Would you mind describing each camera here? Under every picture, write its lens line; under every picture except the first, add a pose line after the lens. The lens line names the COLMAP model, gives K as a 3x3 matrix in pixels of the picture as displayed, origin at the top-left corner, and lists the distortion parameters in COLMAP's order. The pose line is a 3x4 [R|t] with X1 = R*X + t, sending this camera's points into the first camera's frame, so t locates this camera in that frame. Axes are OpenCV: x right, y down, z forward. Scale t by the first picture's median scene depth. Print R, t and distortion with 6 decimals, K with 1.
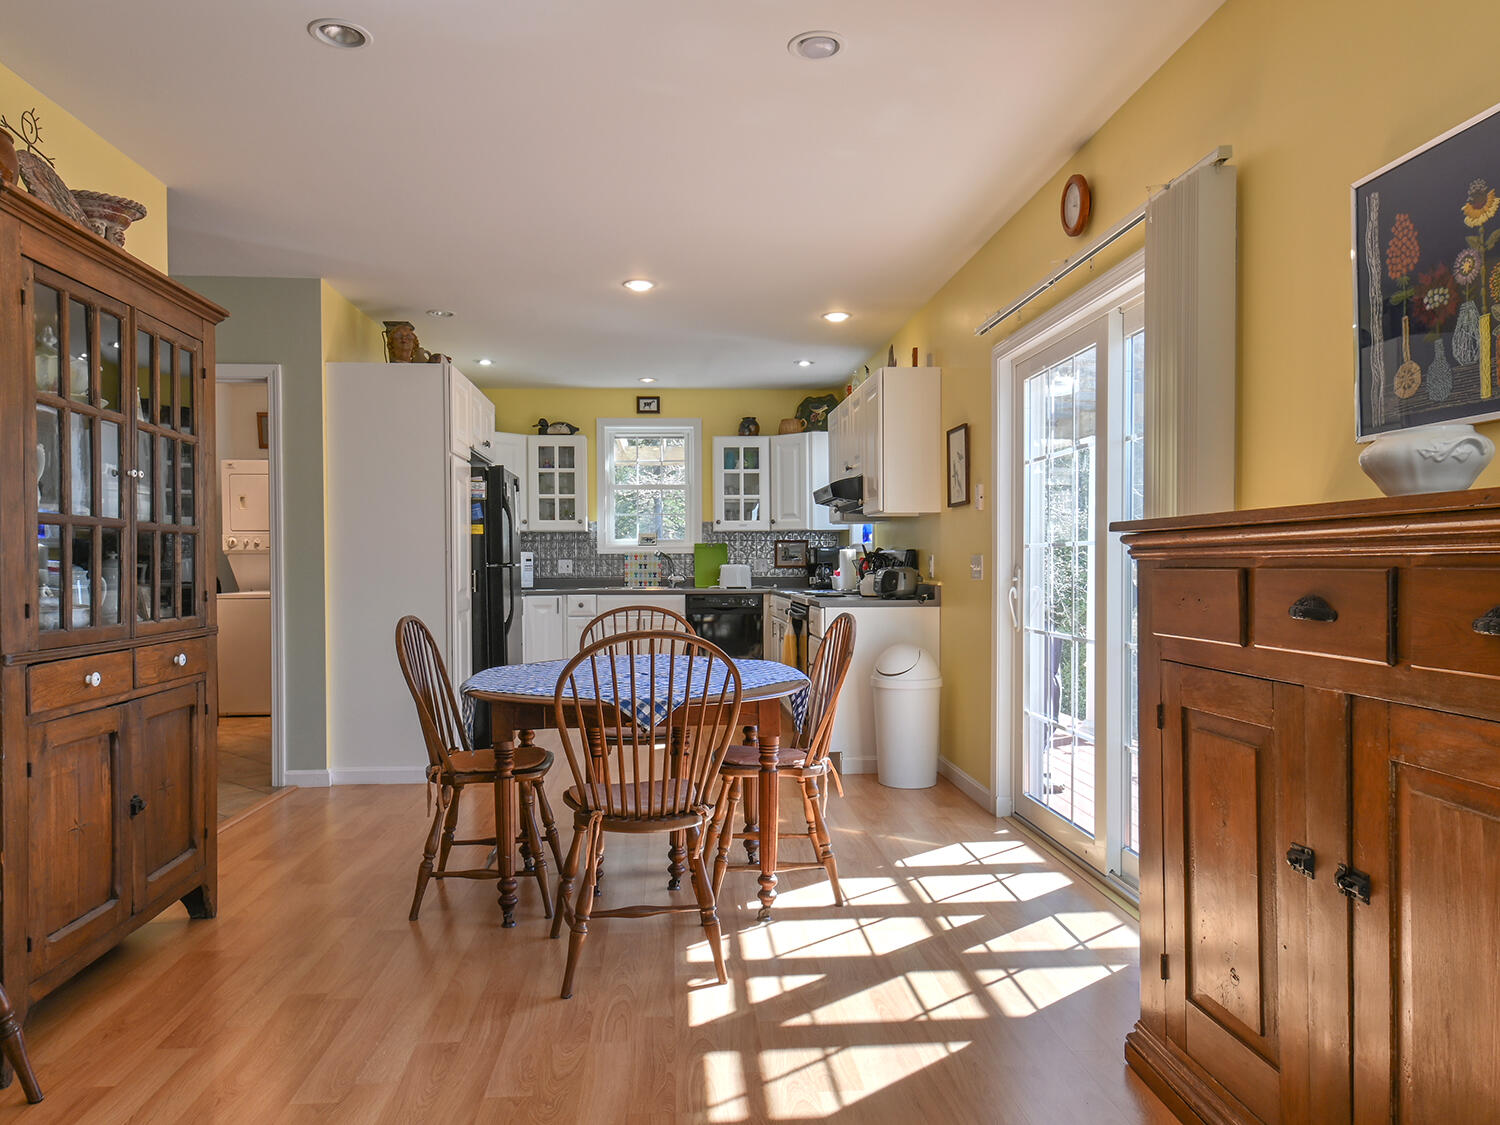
lens RADIAL K [[996.8, 0, 750.0], [0, 996.8, 562.5], [0, 0, 1]] dist [0.001063, 0.000019]
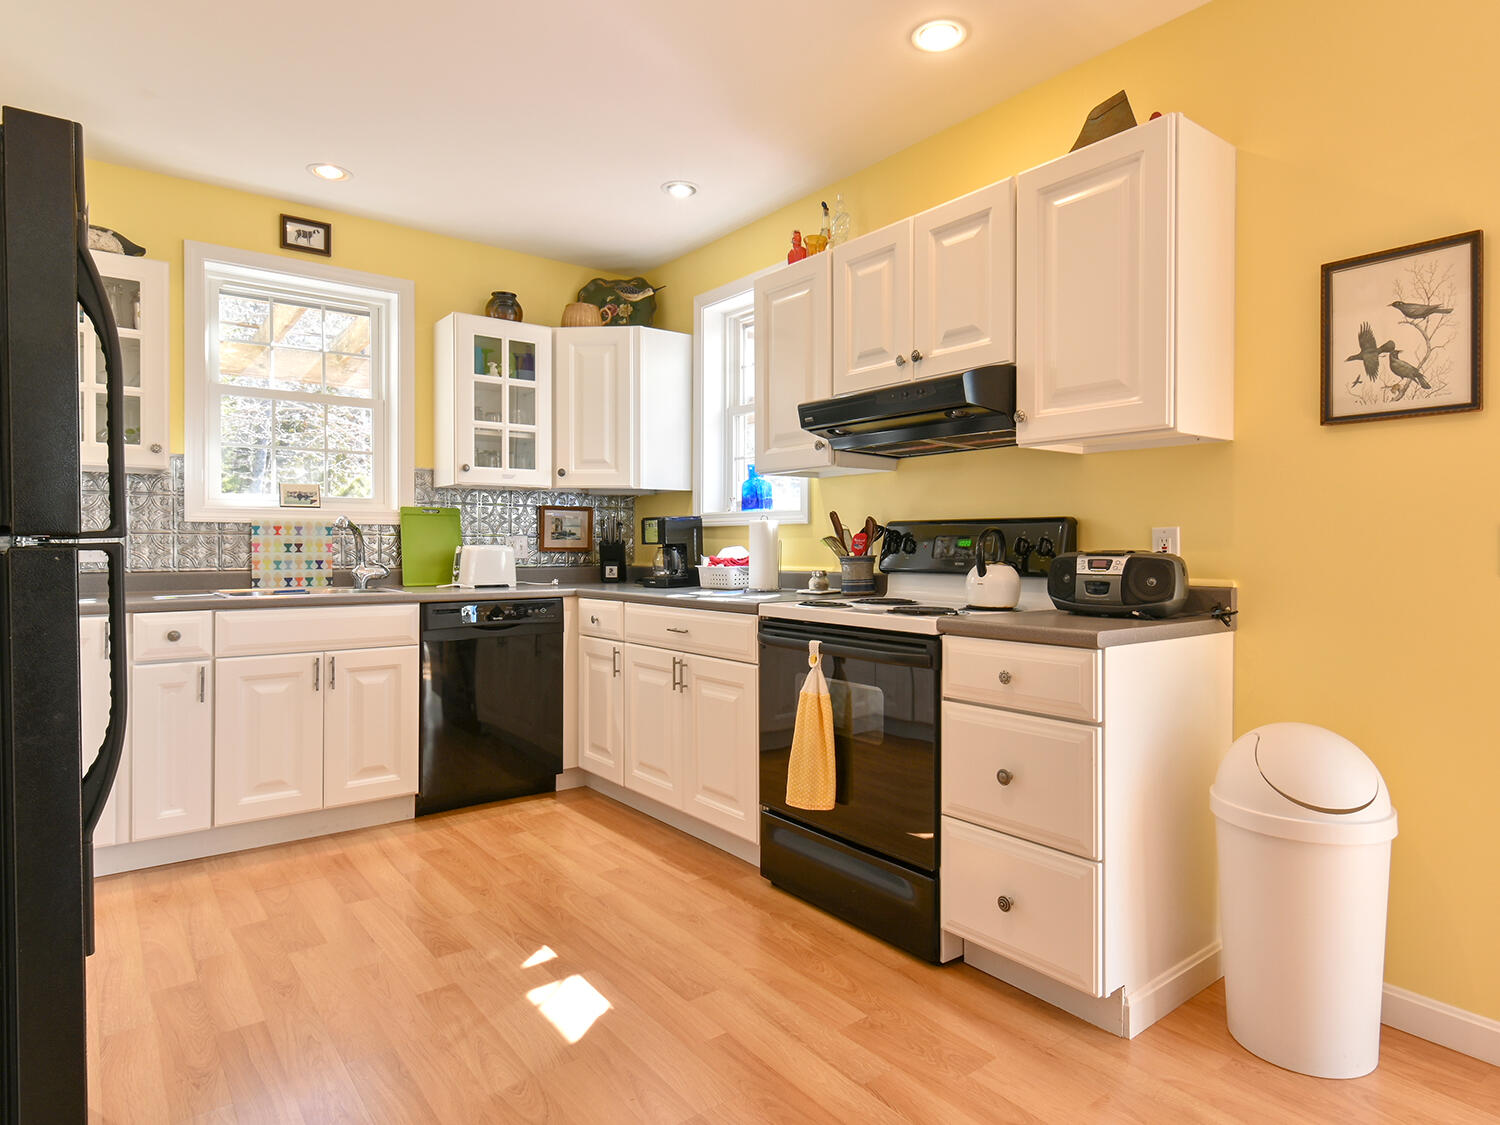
lens RADIAL K [[873.7, 0, 789.9], [0, 873.7, 544.6], [0, 0, 1]] dist [0.008900, 0.000910]
pose [[0.827760, 0.006762, 0.561041, -0.150851], [-0.005724, 0.999977, -0.003606, 0.002292], [-0.561053, -0.000226, 0.827780, 0.491412]]
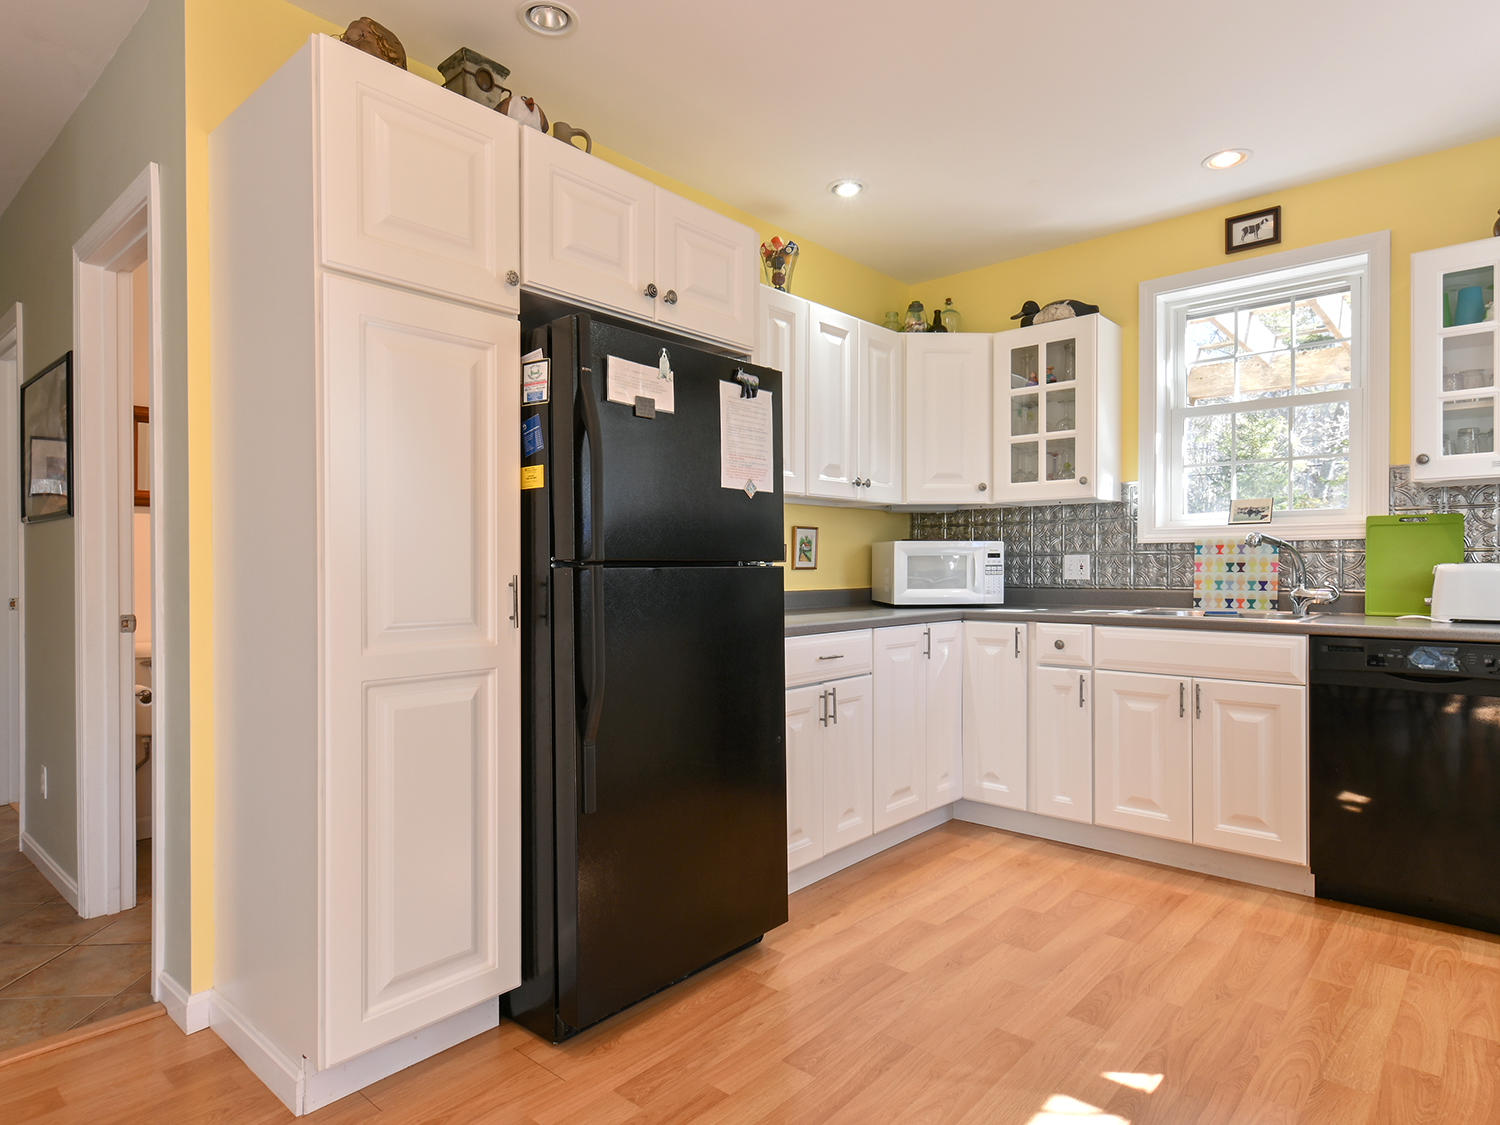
lens RADIAL K [[866.4, 0, 745.8], [0, 866.4, 570.6], [0, 0, 1]] dist [0.005735, -0.000219]
pose [[0.687971, 0.007711, -0.725697, 0.035242], [-0.001178, 0.999954, 0.009508, 0.001624], [0.725737, -0.005686, 0.687949, 0.545170]]
